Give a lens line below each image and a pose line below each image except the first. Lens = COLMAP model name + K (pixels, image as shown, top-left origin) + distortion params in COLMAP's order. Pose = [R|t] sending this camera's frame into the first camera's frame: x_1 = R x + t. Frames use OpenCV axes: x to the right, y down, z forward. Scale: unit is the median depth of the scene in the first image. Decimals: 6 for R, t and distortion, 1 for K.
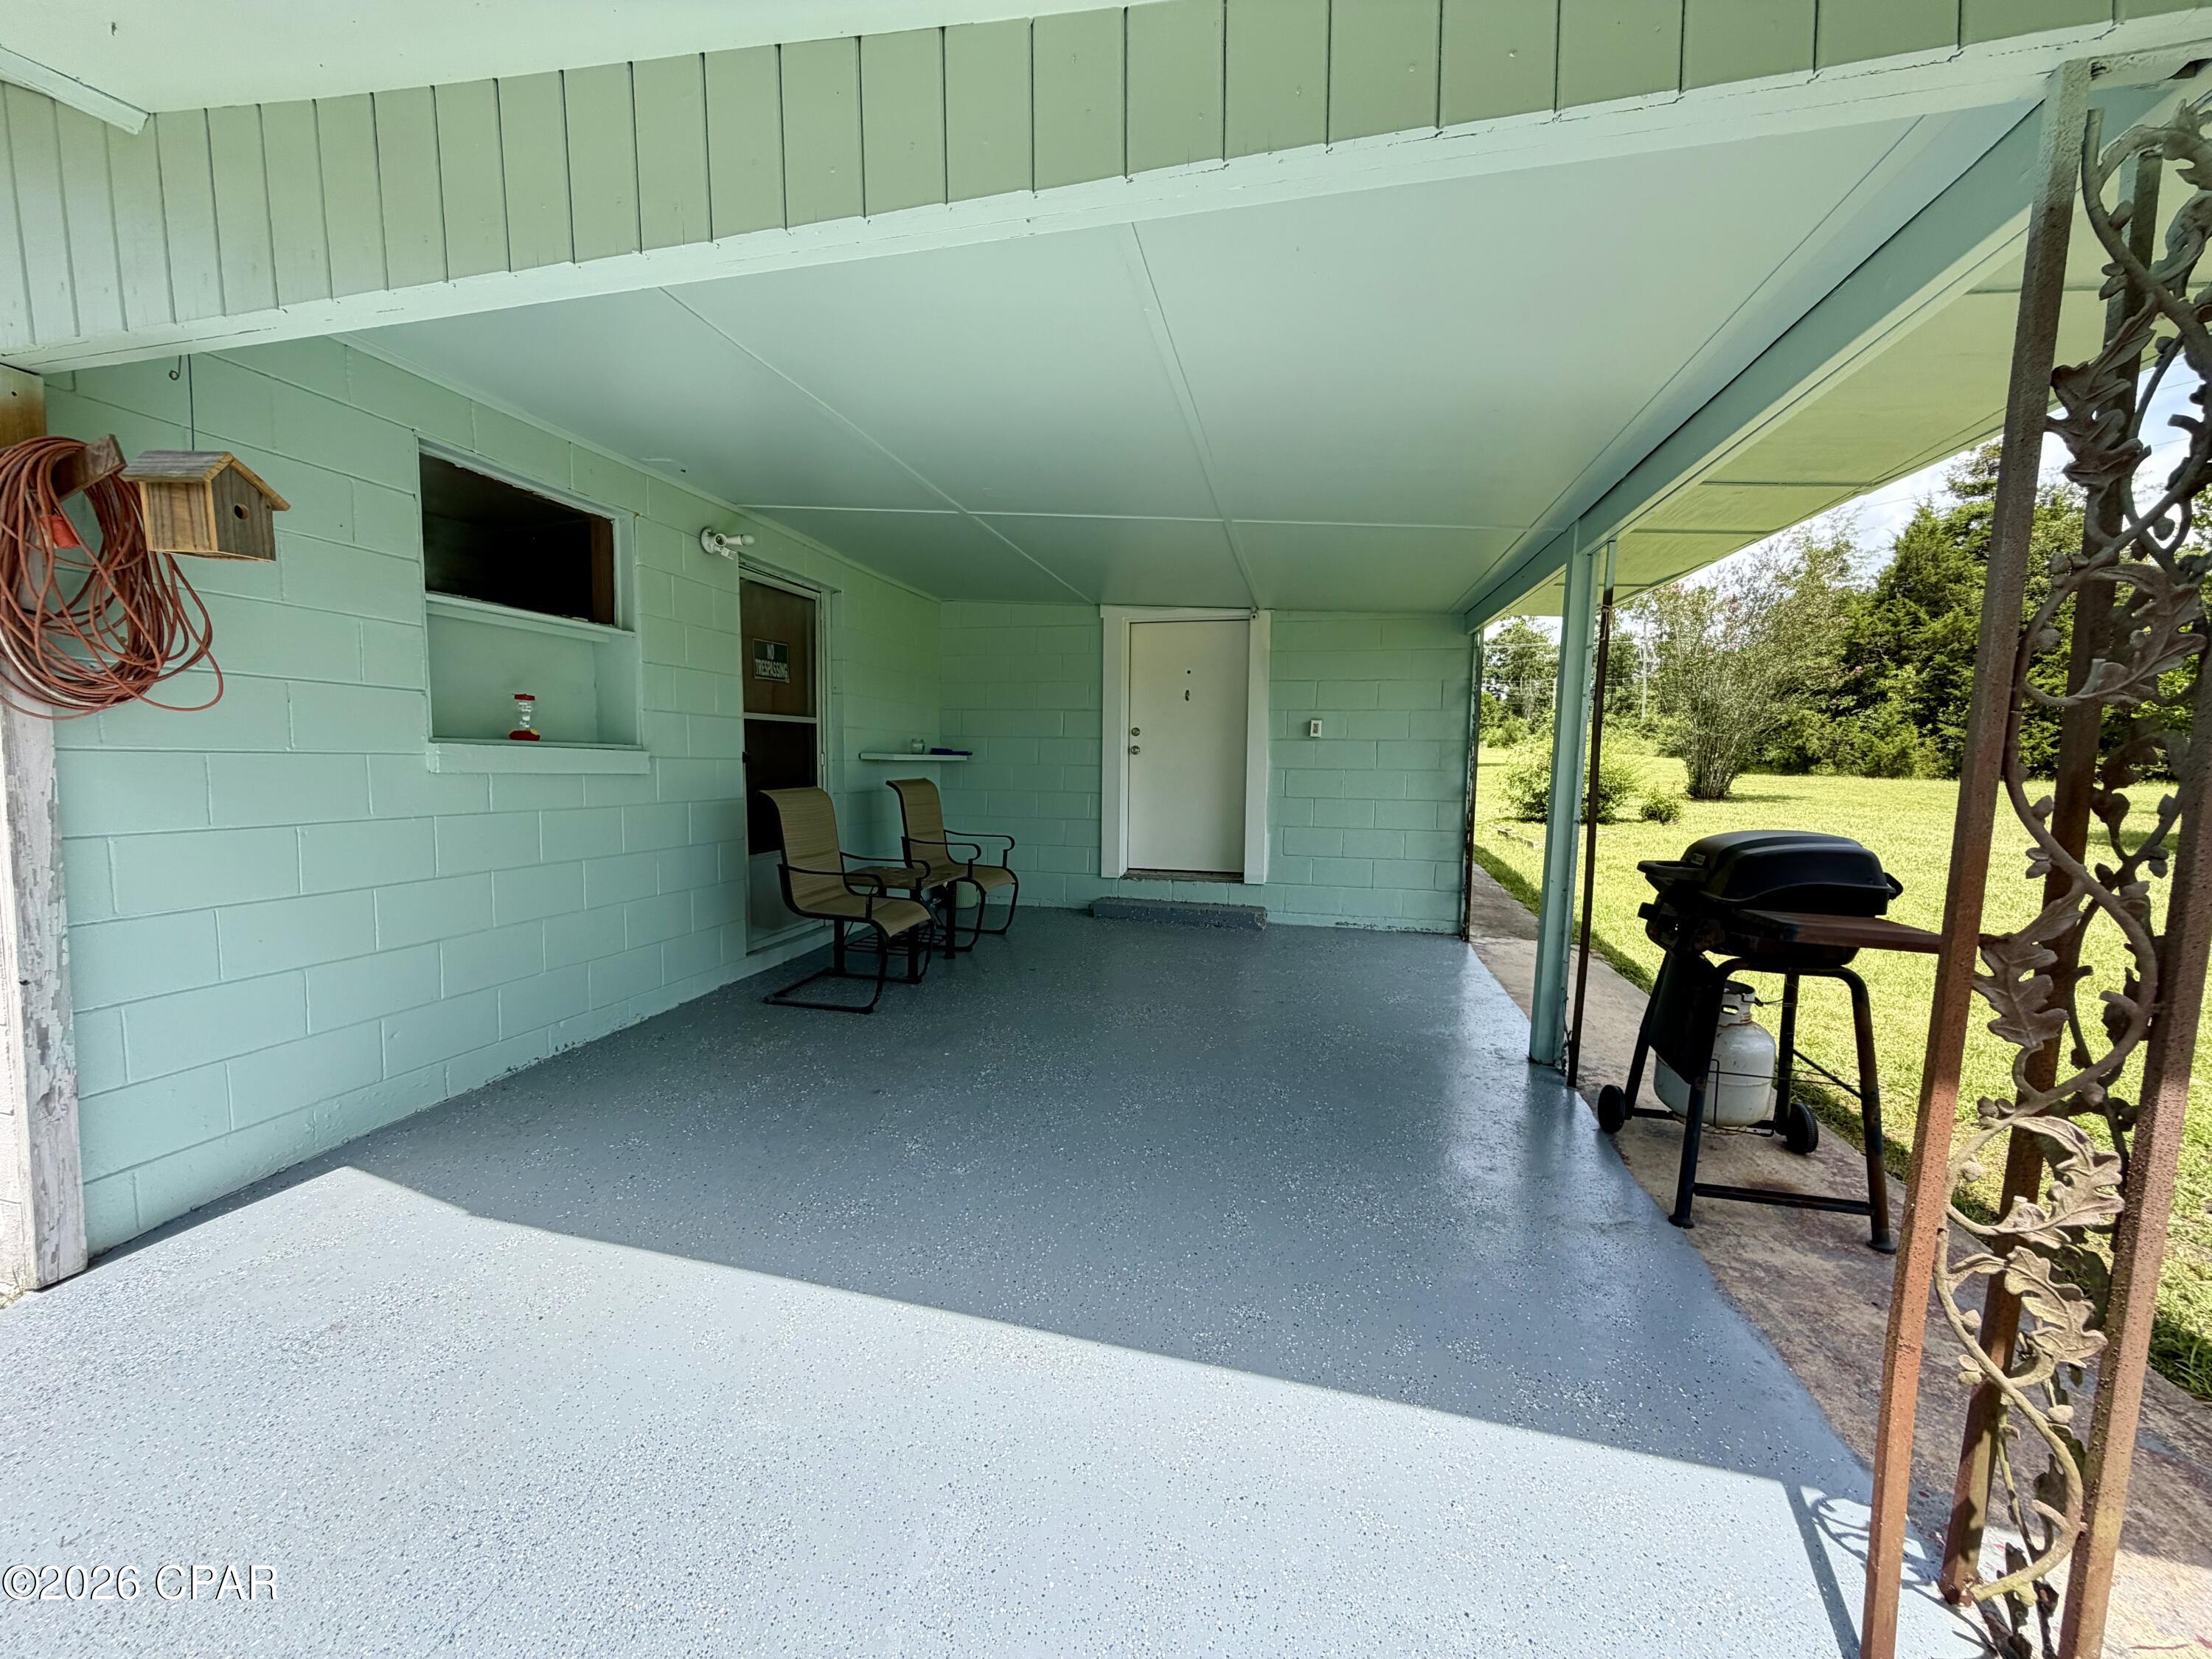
lens RADIAL K [[884.5, 0, 1104.1], [0, 884.5, 842.0], [0, 0, 1]] dist [0.000704, 0.000018]
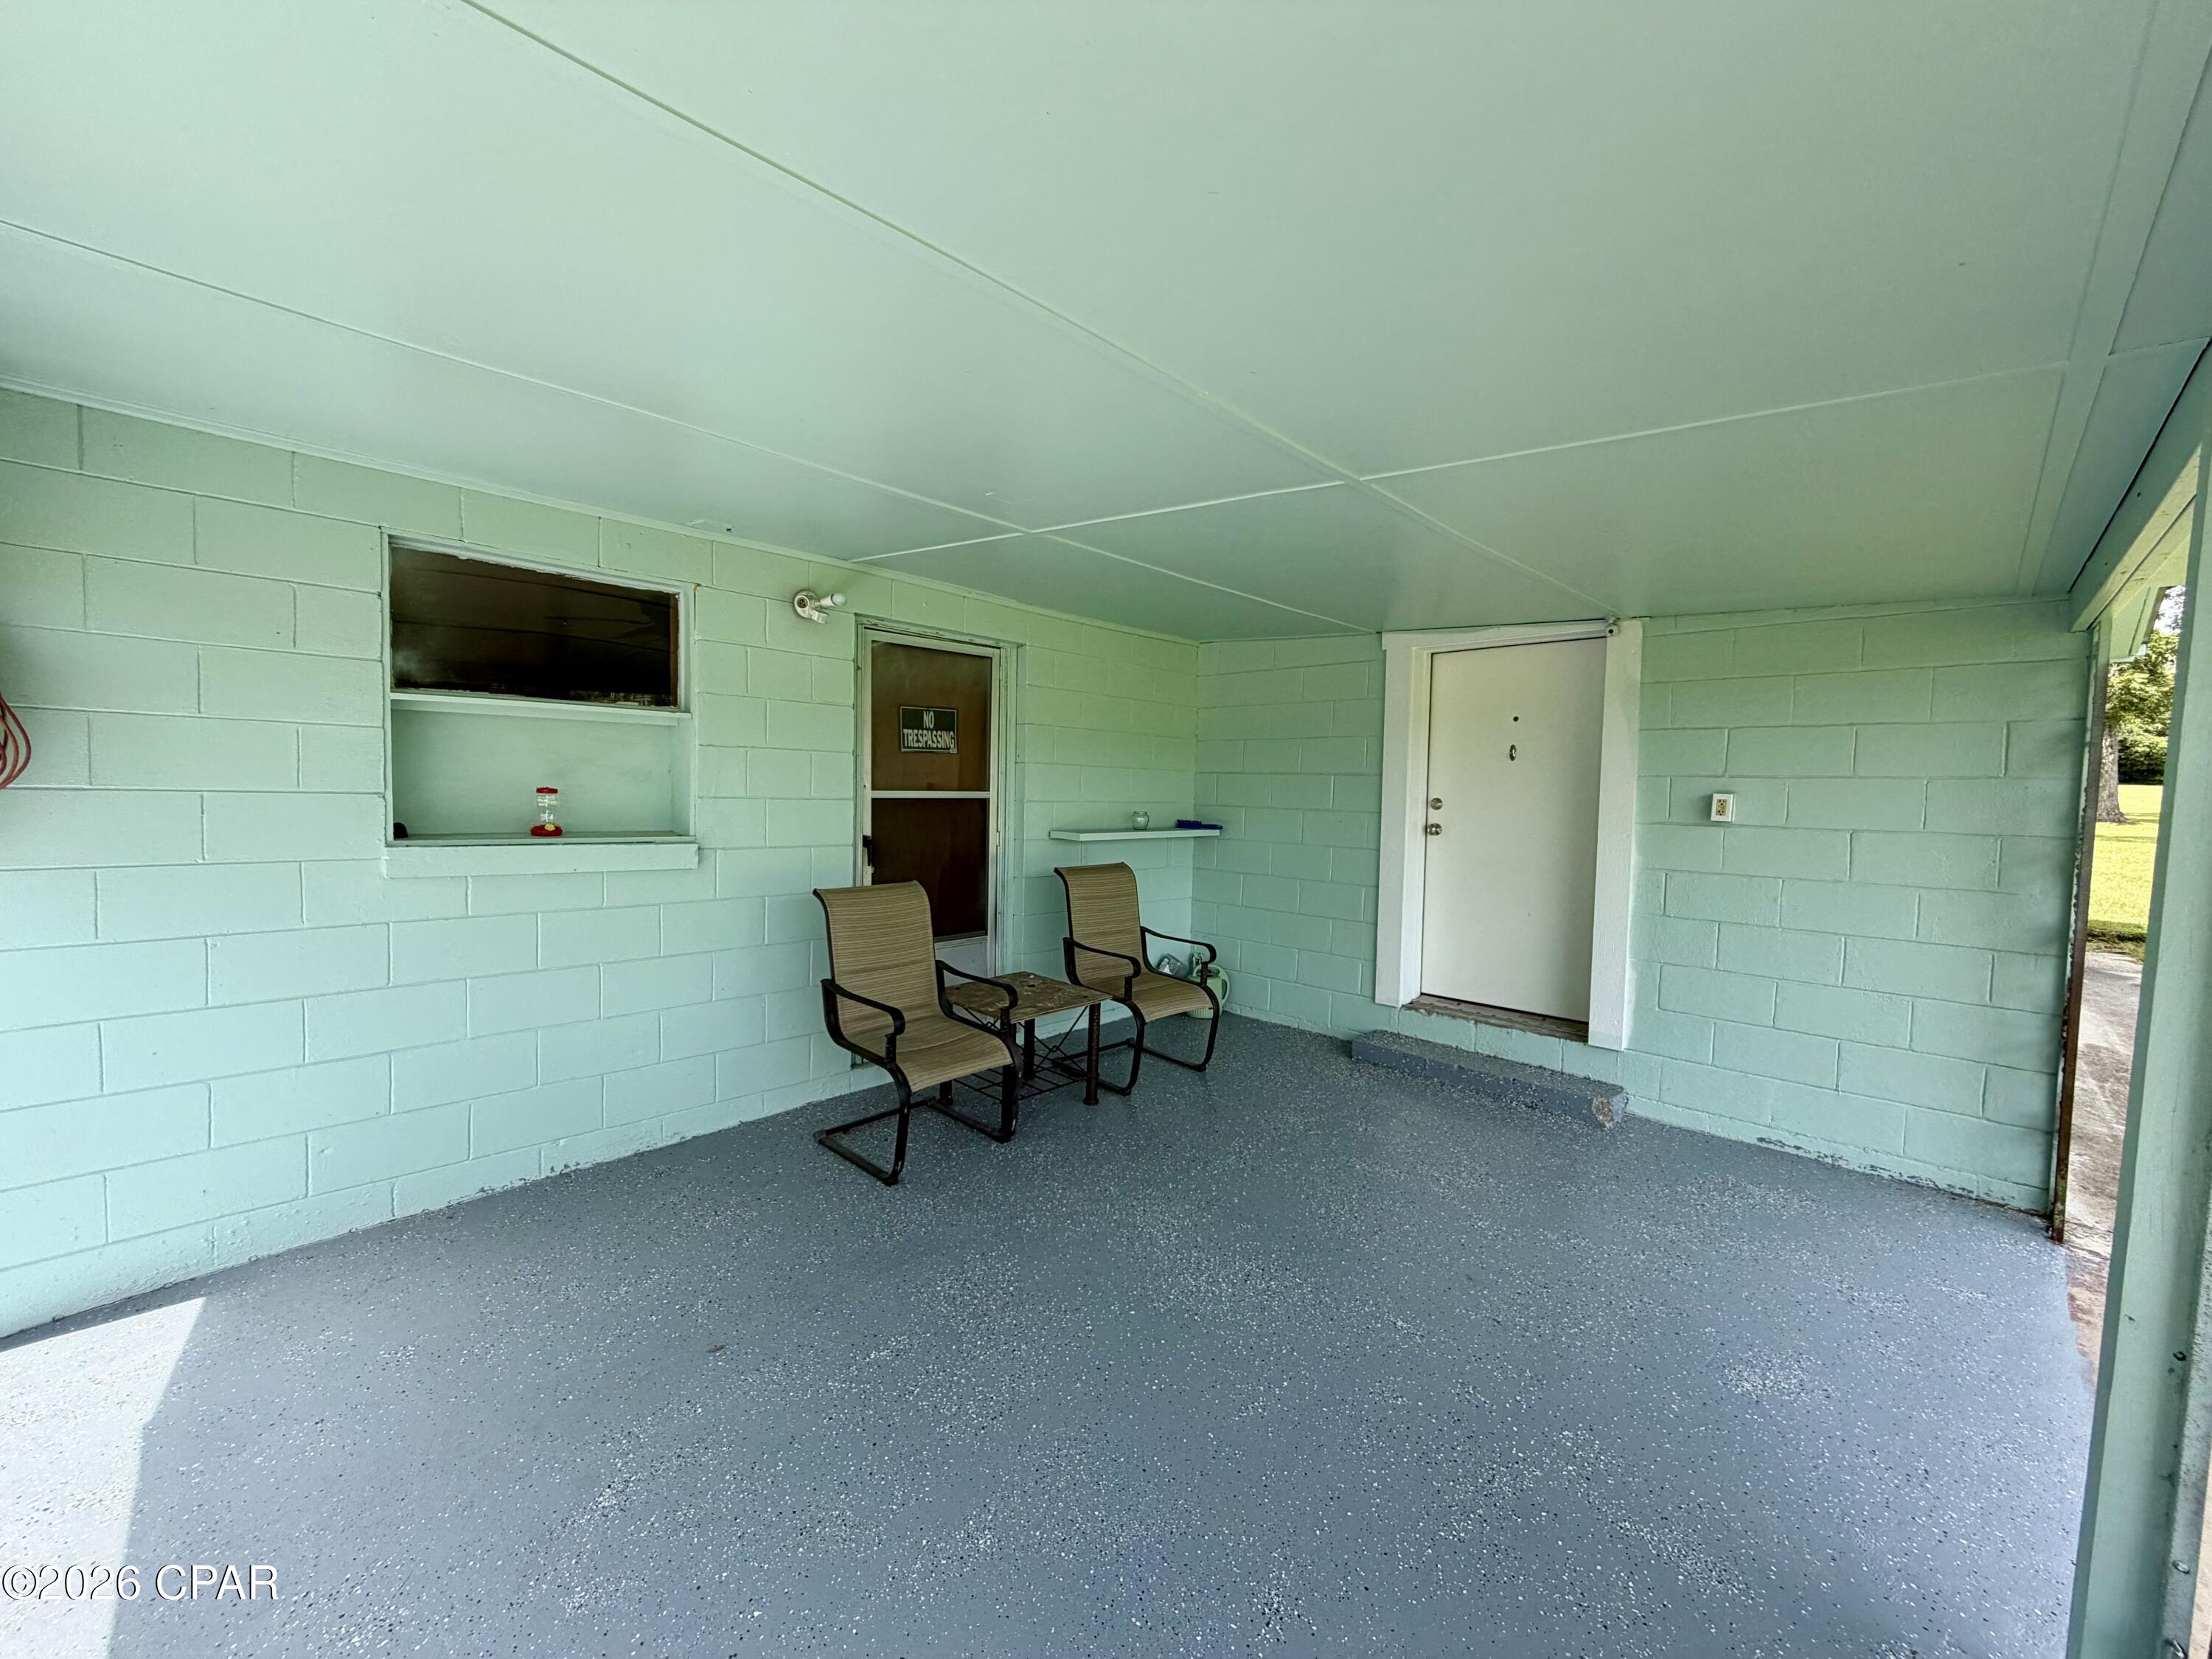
lens RADIAL K [[884.5, 0, 1108.7], [0, 884.5, 833.7], [0, 0, 1]] dist [0.000704, 0.000018]
pose [[0.858448, 0.032084, -0.511896, 0.219682], [-0.057782, 0.997738, -0.034364, -0.075658], [0.509635, 0.059078, 0.858360, 0.313788]]
